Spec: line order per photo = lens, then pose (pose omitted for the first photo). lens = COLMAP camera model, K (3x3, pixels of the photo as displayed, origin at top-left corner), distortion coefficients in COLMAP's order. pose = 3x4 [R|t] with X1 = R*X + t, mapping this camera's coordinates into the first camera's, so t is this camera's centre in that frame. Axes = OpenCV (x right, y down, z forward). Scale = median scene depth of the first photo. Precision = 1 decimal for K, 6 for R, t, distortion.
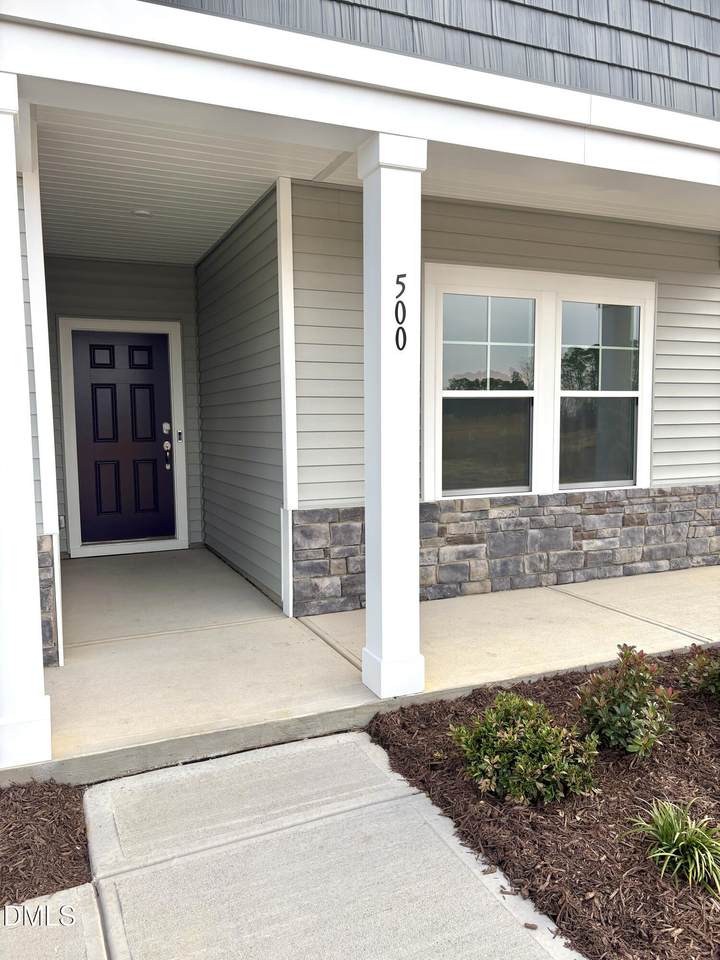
lens RADIAL K [[719.3, 0, 360.0], [0, 719.3, 480.0], [0, 0, 1]] dist [0.043067, -0.006961]
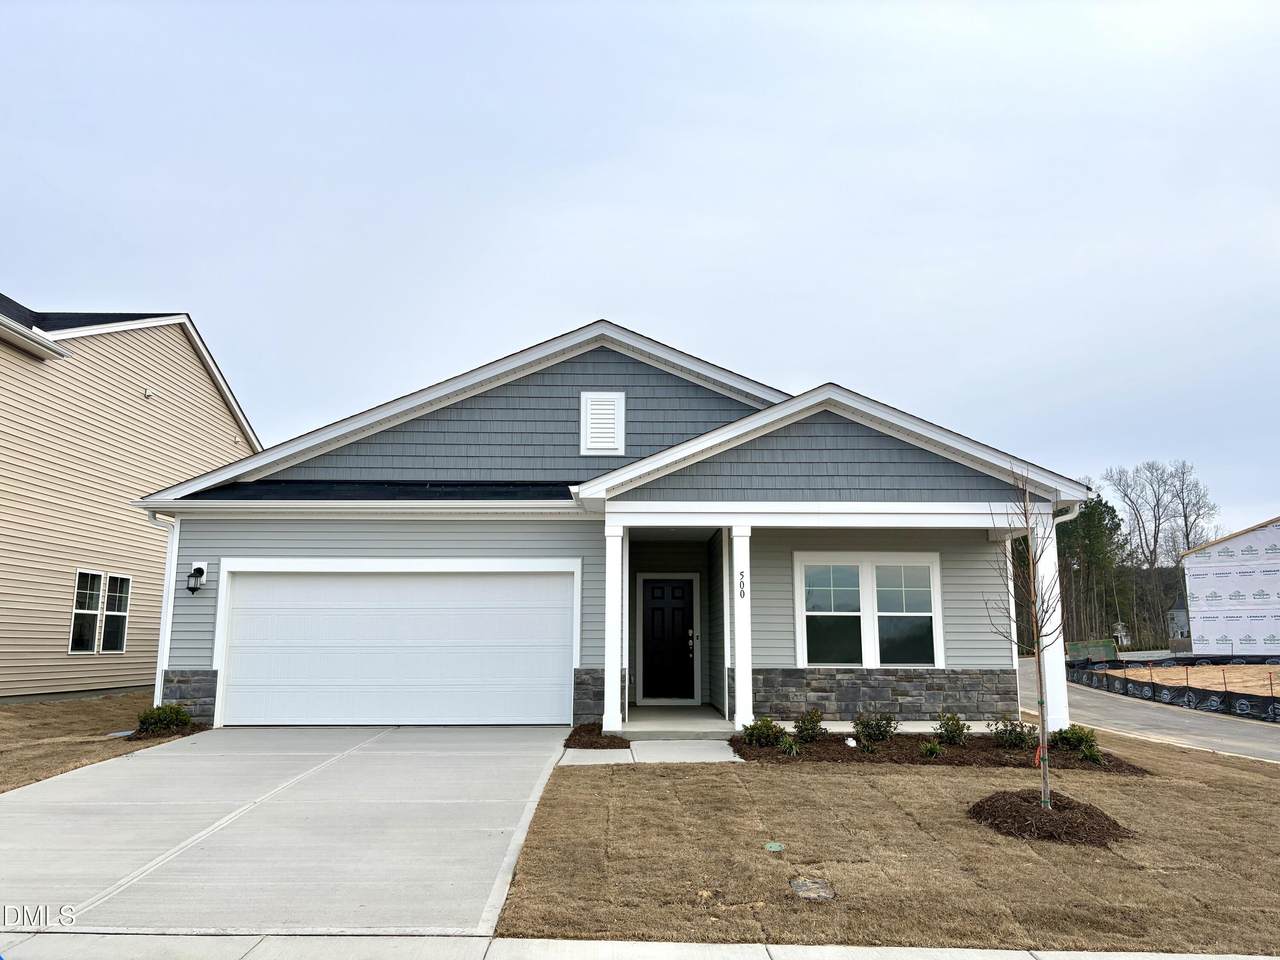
lens RADIAL K [[934.0, 0, 640.0], [0, 934.0, 480.0], [0, 0, 1]] dist [0.002010, -0.003481]
pose [[0.919213, -0.054513, -0.389970, 0.648180], [-0.046518, 0.968401, -0.245020, 0.160478], [0.391004, 0.243366, 0.887631, -1.422465]]
